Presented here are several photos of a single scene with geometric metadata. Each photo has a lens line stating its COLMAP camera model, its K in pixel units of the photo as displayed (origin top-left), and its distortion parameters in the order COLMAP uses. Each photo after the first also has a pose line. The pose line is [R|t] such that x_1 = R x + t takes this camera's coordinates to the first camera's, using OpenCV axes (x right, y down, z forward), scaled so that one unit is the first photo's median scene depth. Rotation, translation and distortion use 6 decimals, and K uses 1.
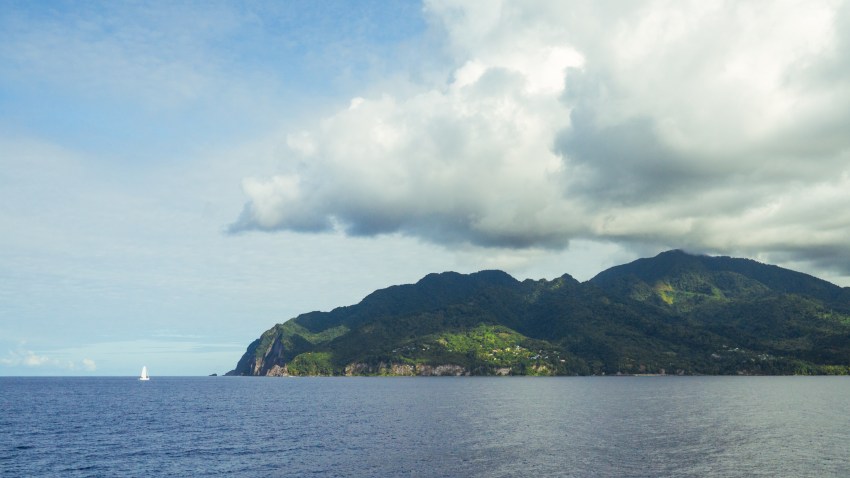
lens RADIAL K [[836.6, 0, 424.2], [0, 836.6, 239.9], [0, 0, 1]] dist [-0.007160, 0.000000]
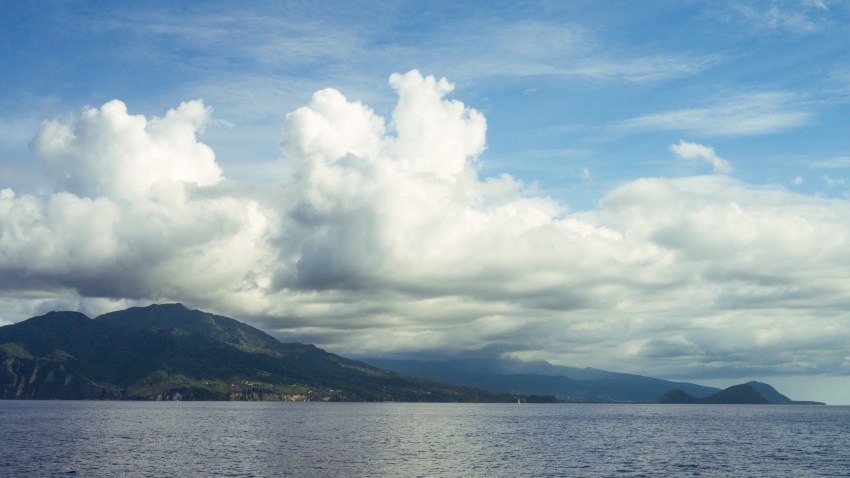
lens RADIAL K [[836.6, 0, 423.1], [0, 836.6, 239.3], [0, 0, 1]] dist [-0.007160, 0.000000]
pose [[0.621785, 0.153672, 0.767963, -1.232516], [-0.131545, 0.987123, -0.091021, -0.051775], [-0.772061, -0.044427, 0.633993, -0.327485]]
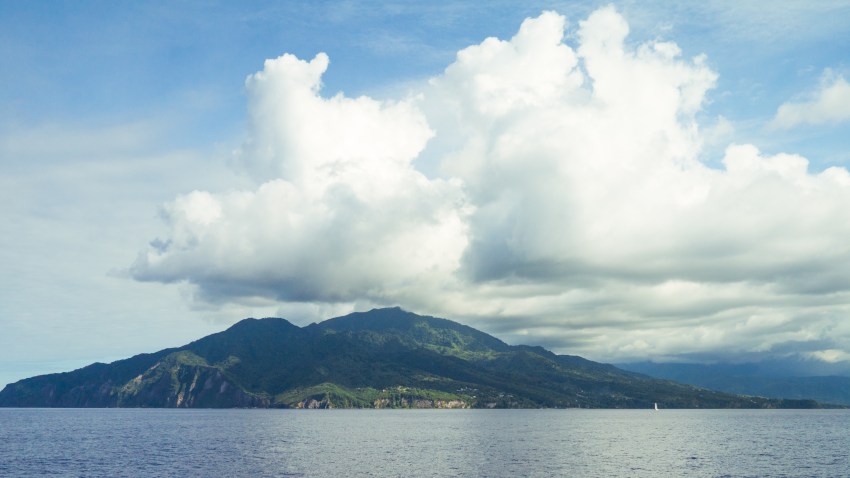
lens RADIAL K [[836.6, 0, 427.9], [0, 836.6, 239.4], [0, 0, 1]] dist [-0.007160, 0.000000]
pose [[0.845303, 0.106856, 0.523492, -0.827713], [-0.086210, 0.994236, -0.063738, -0.038191], [-0.527286, 0.008748, 0.849643, -0.248074]]
